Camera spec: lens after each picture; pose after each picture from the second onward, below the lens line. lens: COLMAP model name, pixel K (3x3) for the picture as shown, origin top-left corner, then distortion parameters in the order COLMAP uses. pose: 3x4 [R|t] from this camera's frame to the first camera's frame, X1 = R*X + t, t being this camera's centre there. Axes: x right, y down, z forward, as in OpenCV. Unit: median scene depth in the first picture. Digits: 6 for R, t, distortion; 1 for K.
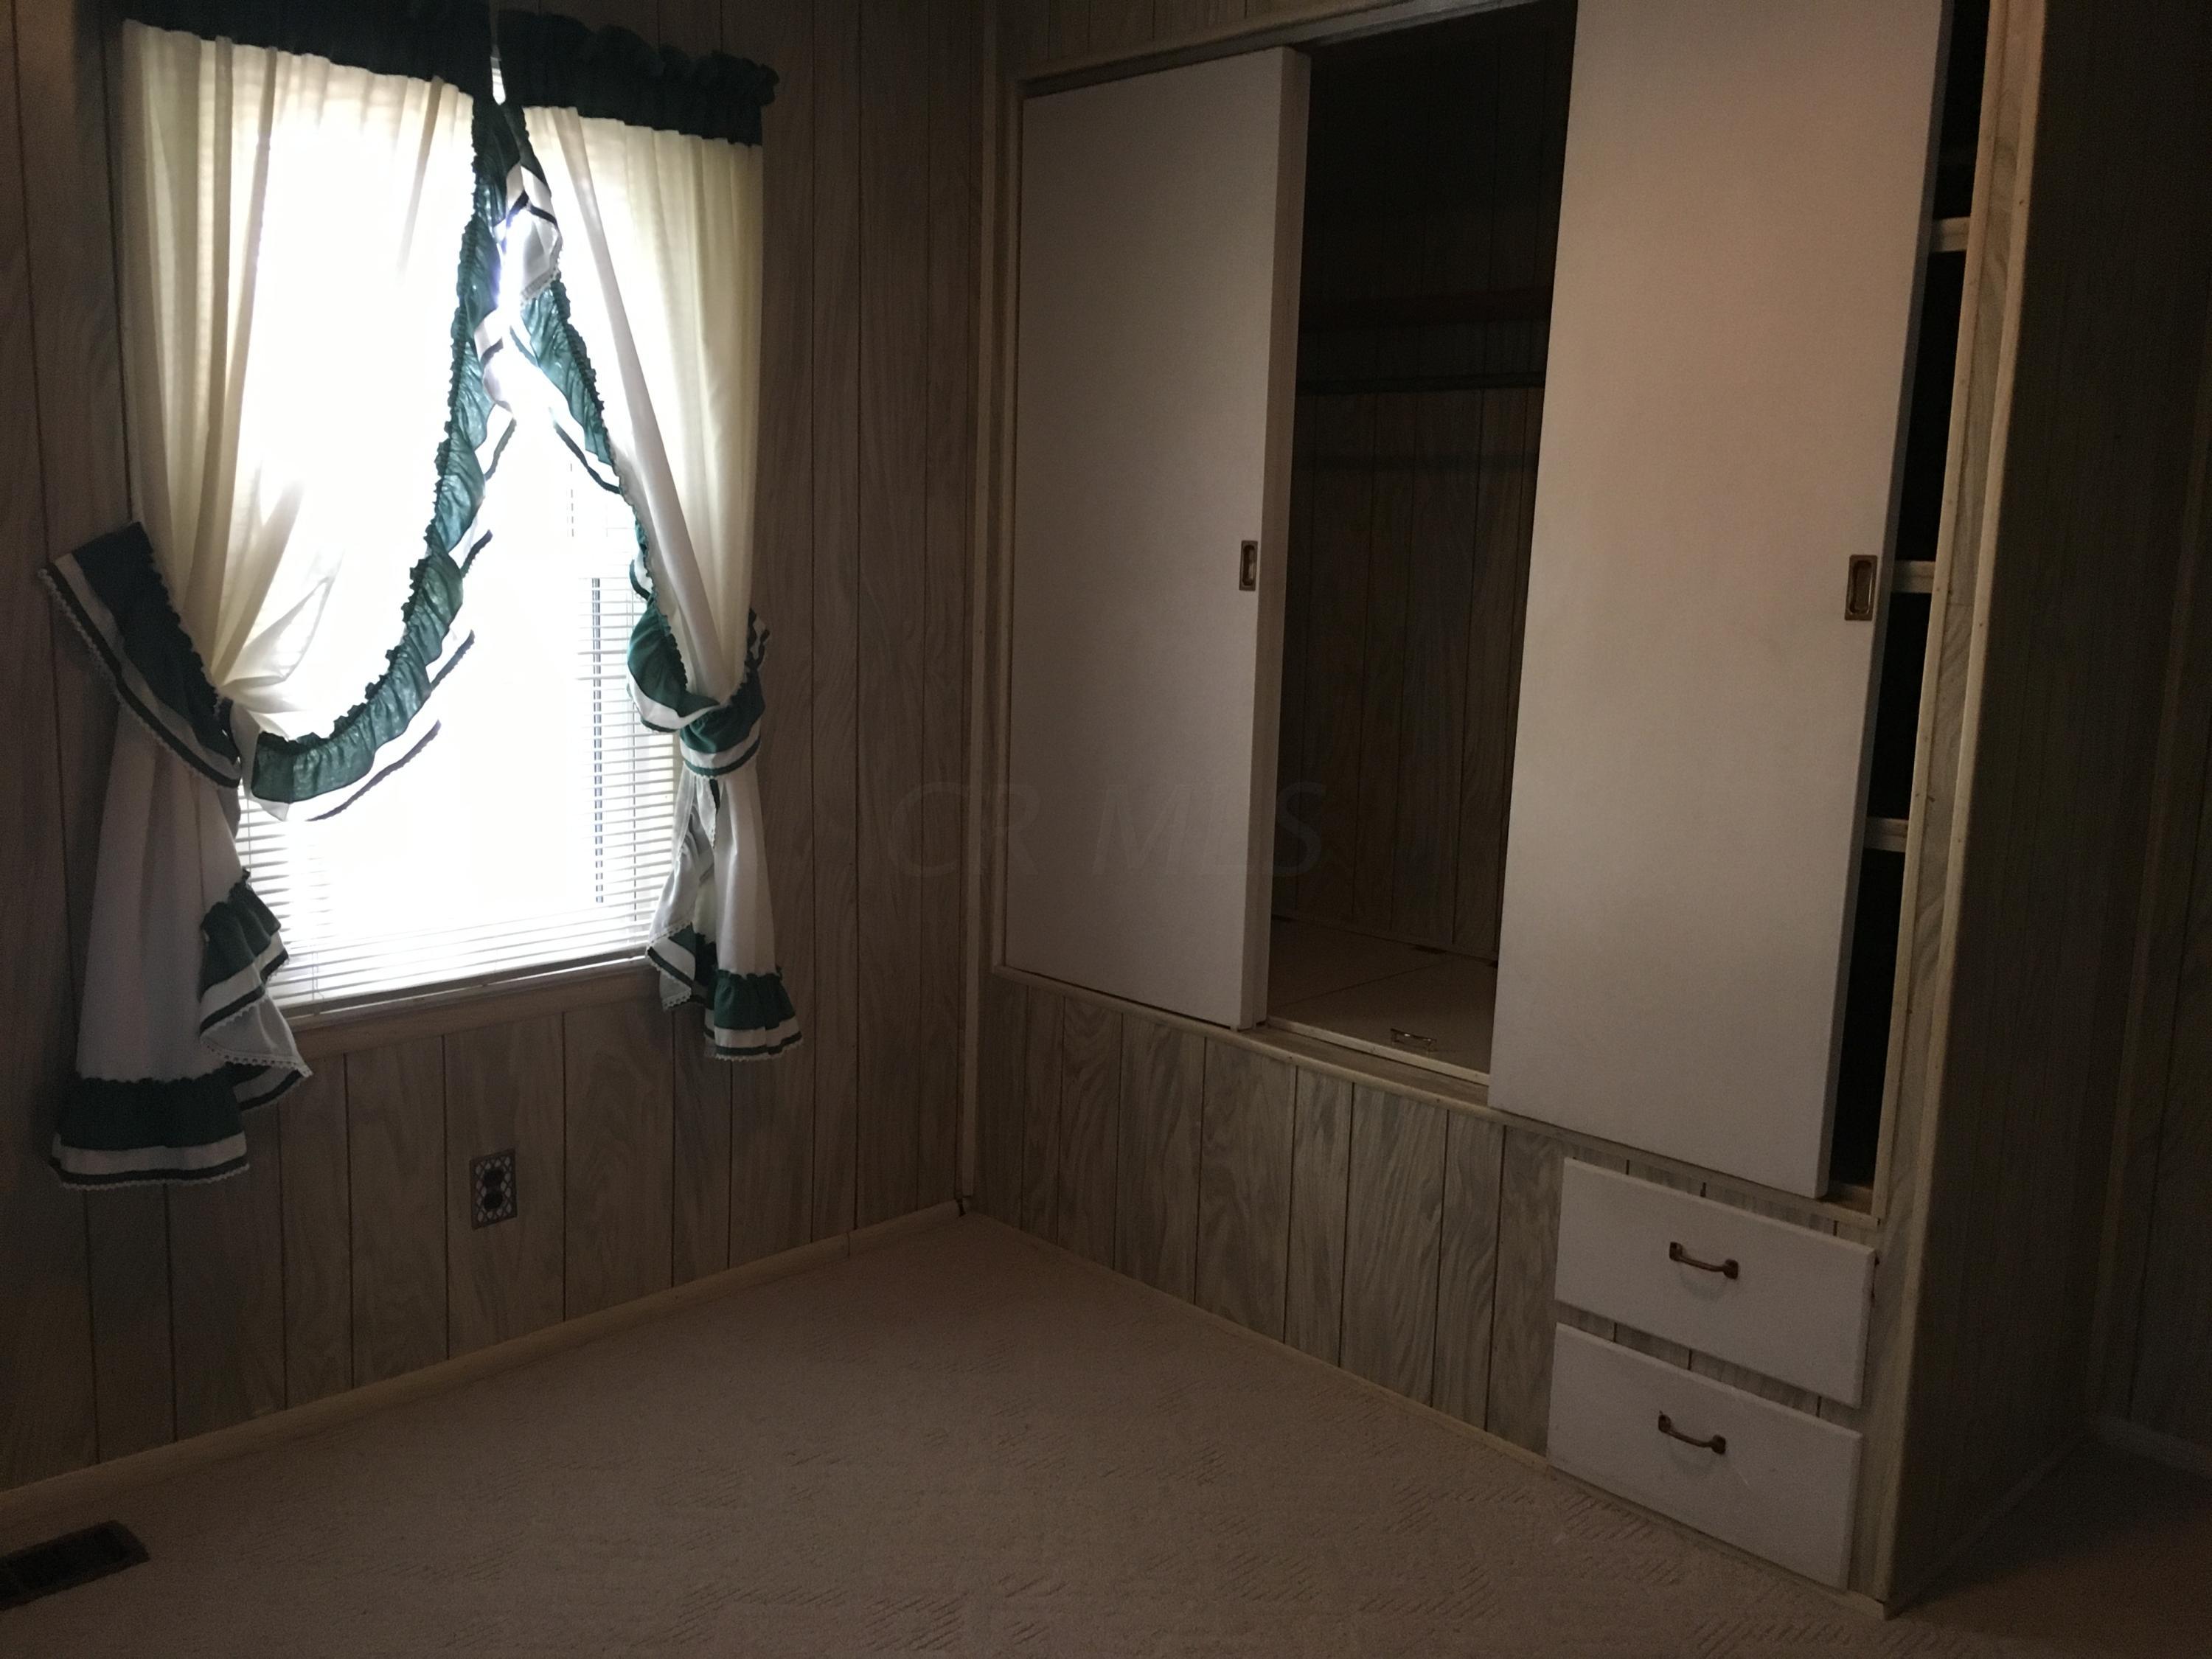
lens RADIAL K [[1890.8, 0, 1101.9], [0, 1890.8, 816.3], [0, 0, 1]] dist [0.063135, -0.065784]
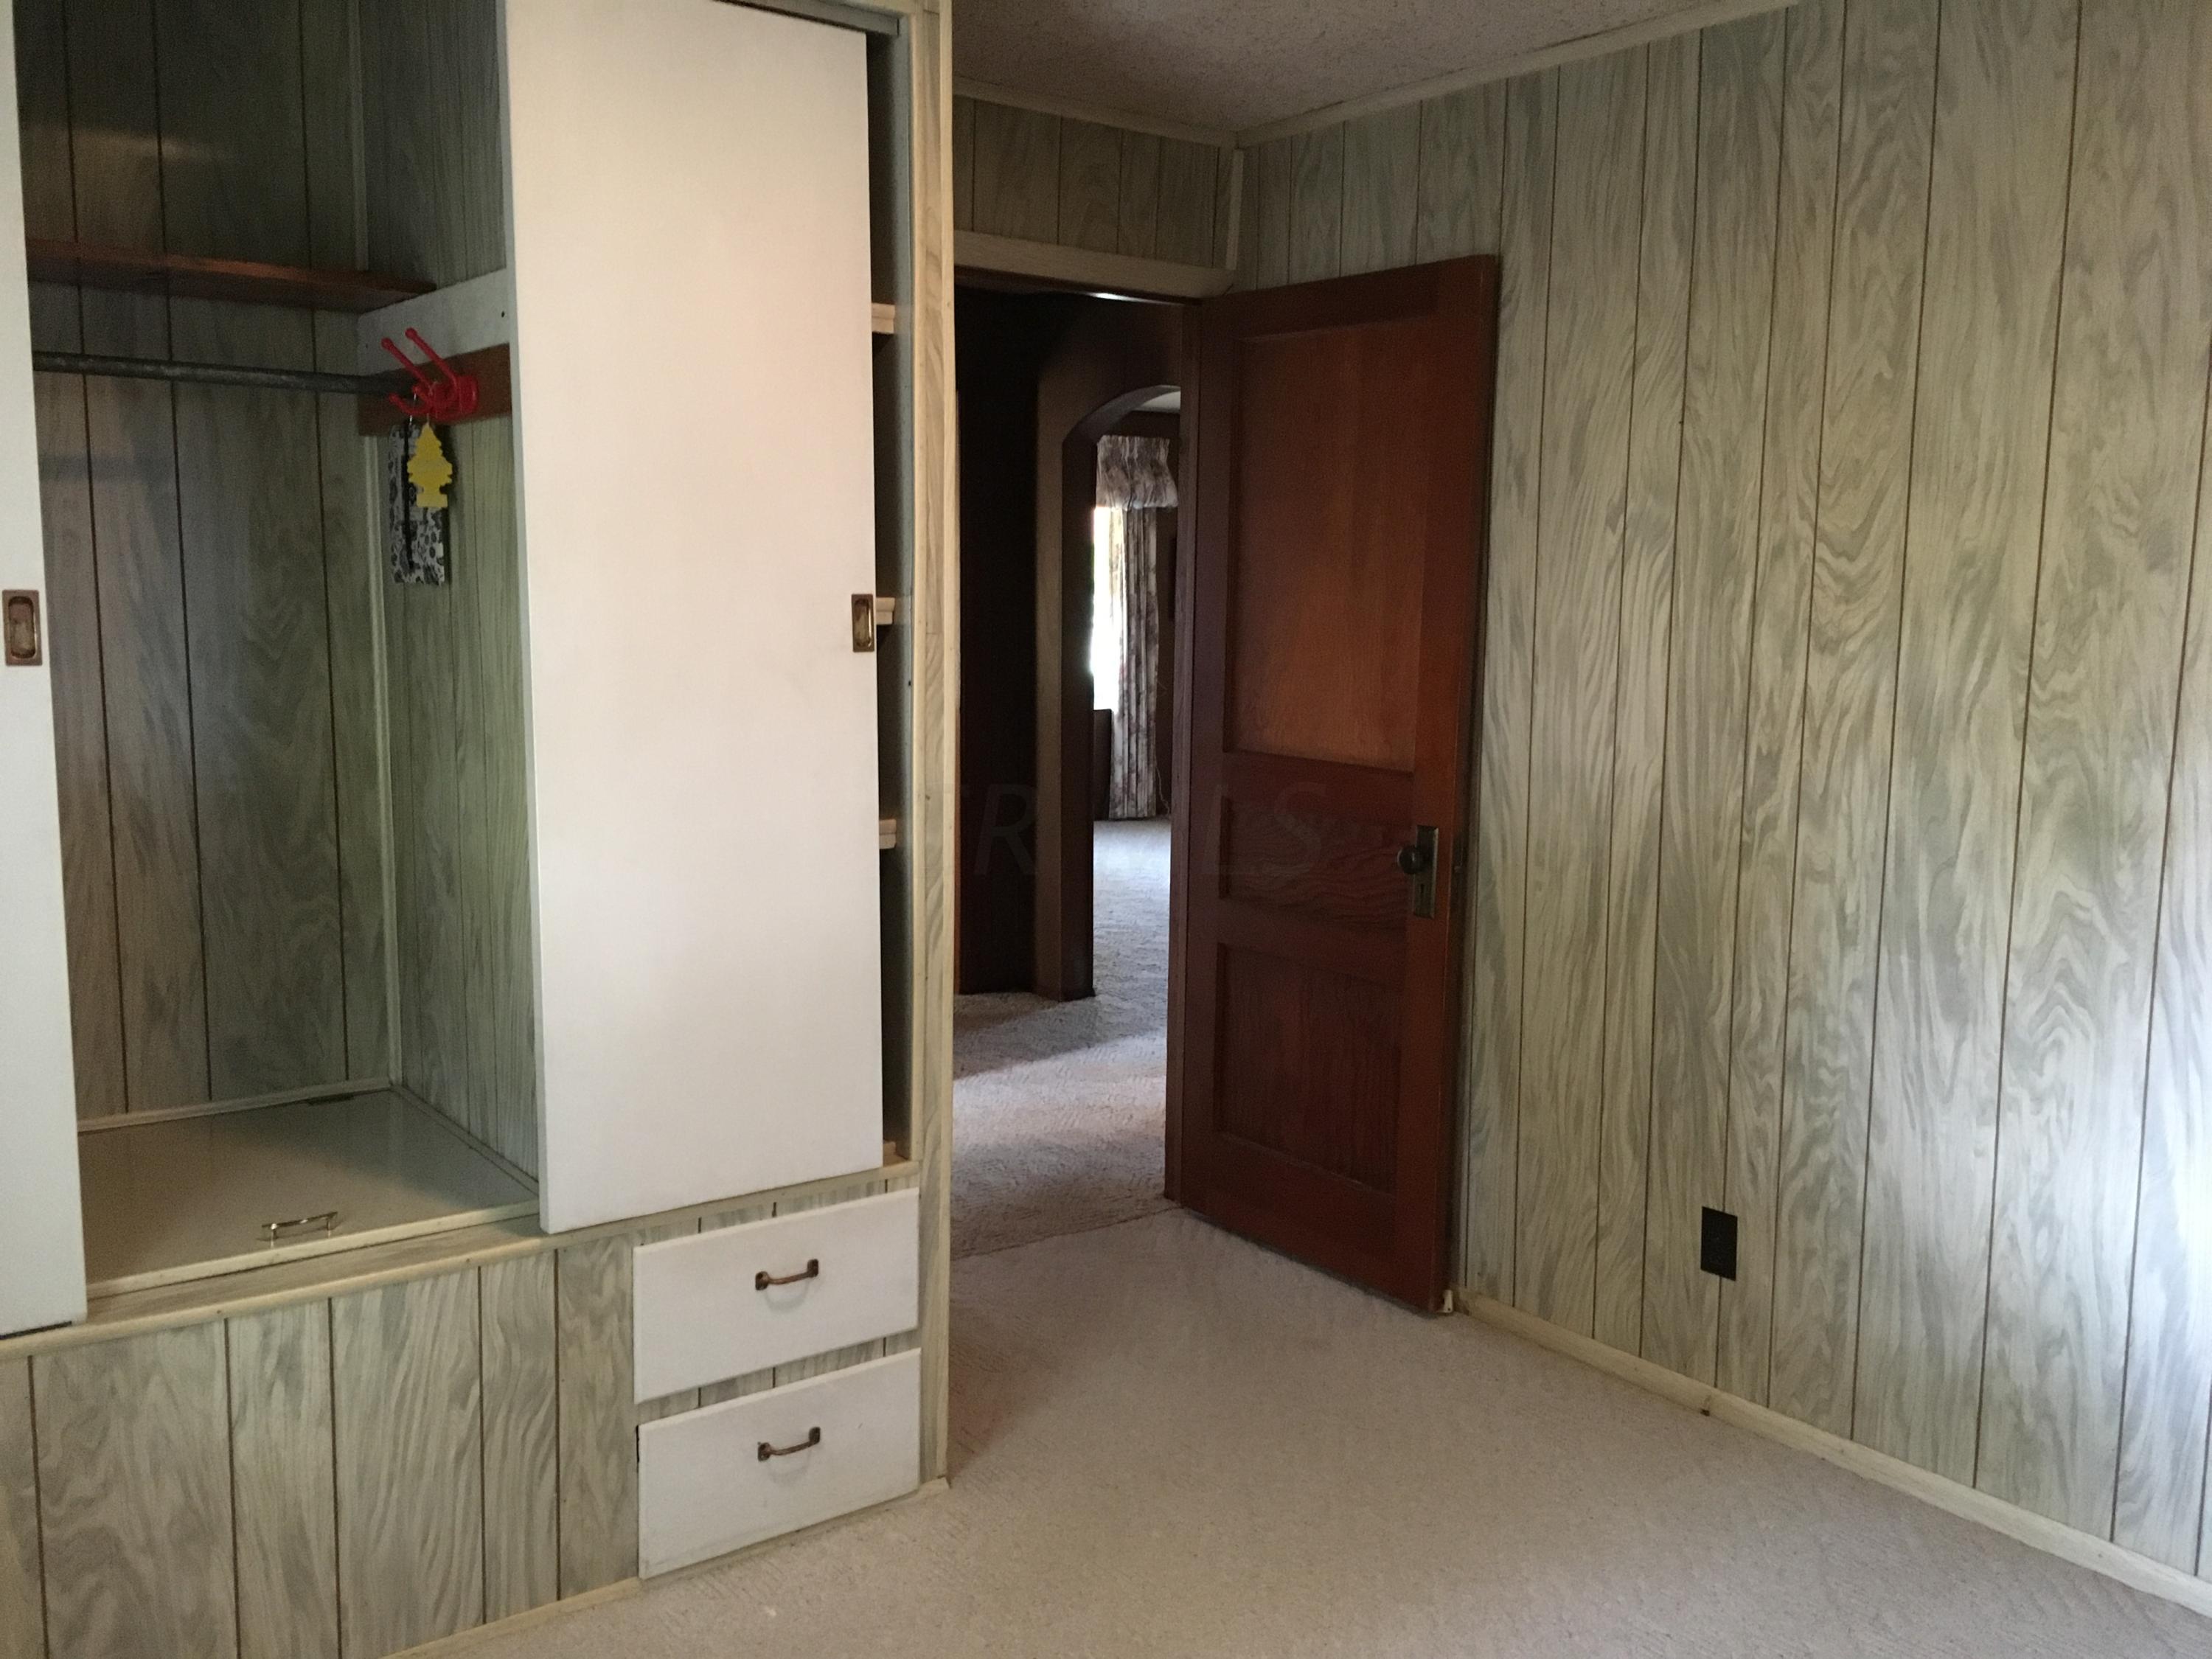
lens RADIAL K [[1890.8, 0, 1103.3], [0, 1890.8, 834.6], [0, 0, 1]] dist [0.063135, -0.065784]
pose [[0.134274, -0.152315, 0.979168, -0.584867], [0.147995, 0.980117, 0.132167, -0.103699], [-0.979831, 0.127166, 0.154146, 0.588503]]
